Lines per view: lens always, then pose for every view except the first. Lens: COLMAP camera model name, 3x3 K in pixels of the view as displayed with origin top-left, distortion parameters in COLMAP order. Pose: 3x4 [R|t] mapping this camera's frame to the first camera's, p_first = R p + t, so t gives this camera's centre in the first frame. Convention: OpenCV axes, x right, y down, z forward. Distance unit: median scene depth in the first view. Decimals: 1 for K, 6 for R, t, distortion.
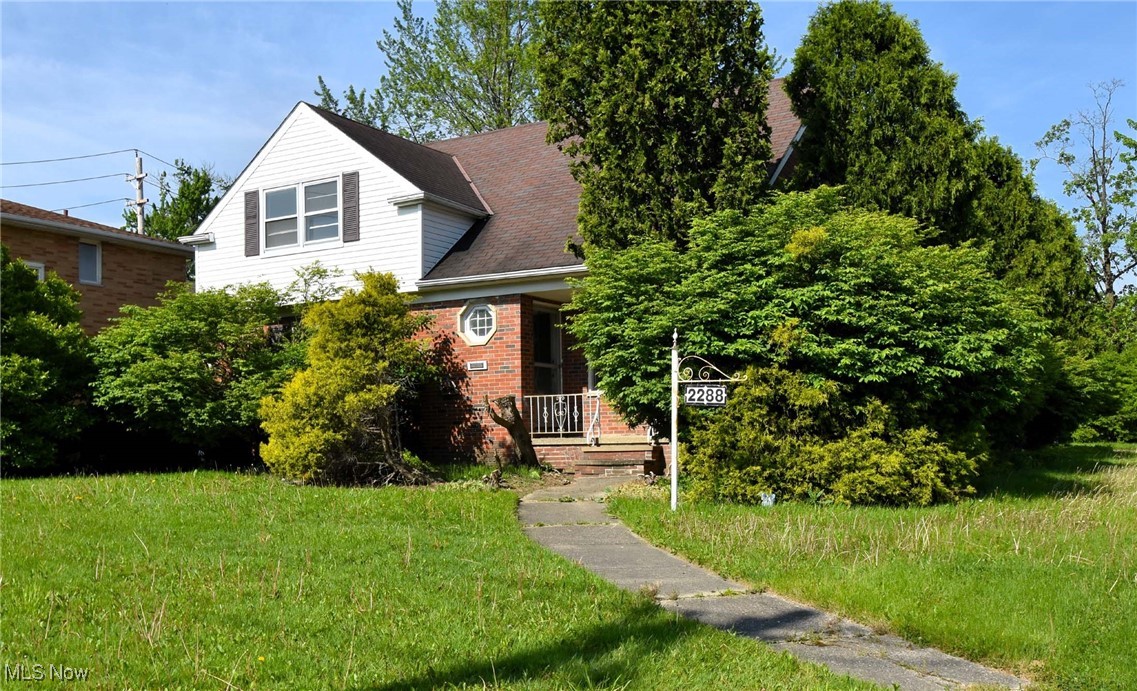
lens RADIAL K [[1375.4, 0, 568.5], [0, 1375.4, 345.5], [0, 0, 1]] dist [-0.021185, -0.023929]
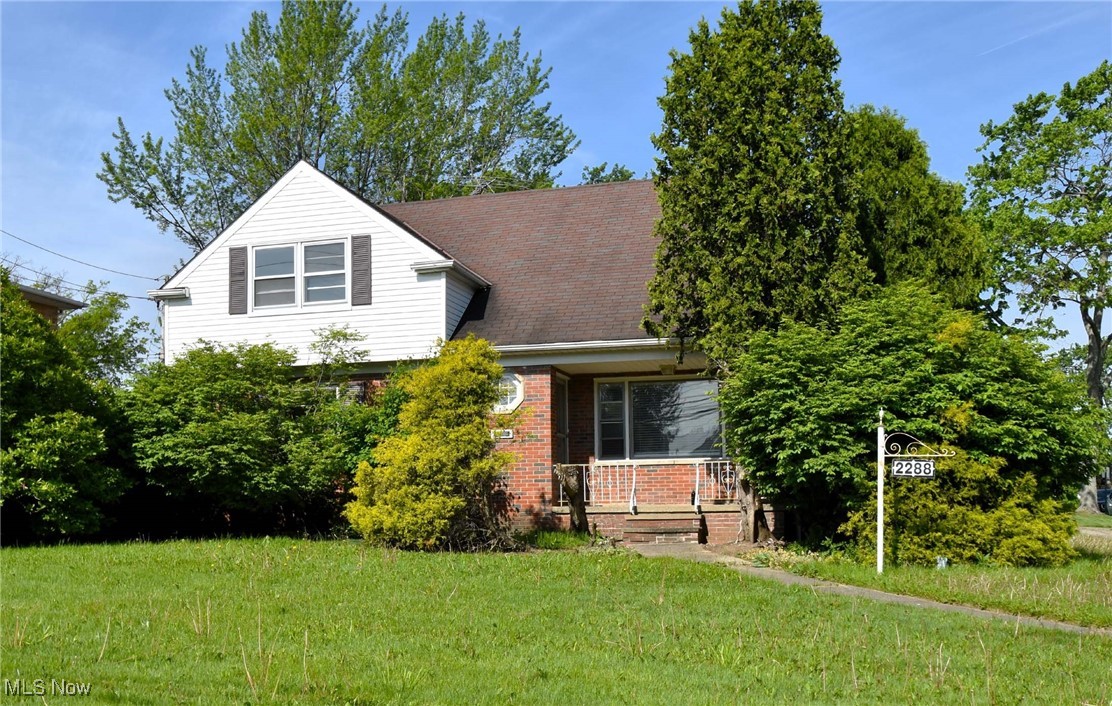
lens RADIAL K [[1409.1, 0, 556.0], [0, 1409.1, 353.0], [0, 0, 1]] dist [-0.037988, -0.049595]
pose [[0.960513, 0.038460, 0.275565, -0.329040], [-0.026664, 0.998566, -0.046427, 0.002279], [-0.276955, 0.037247, 0.960161, -0.010327]]
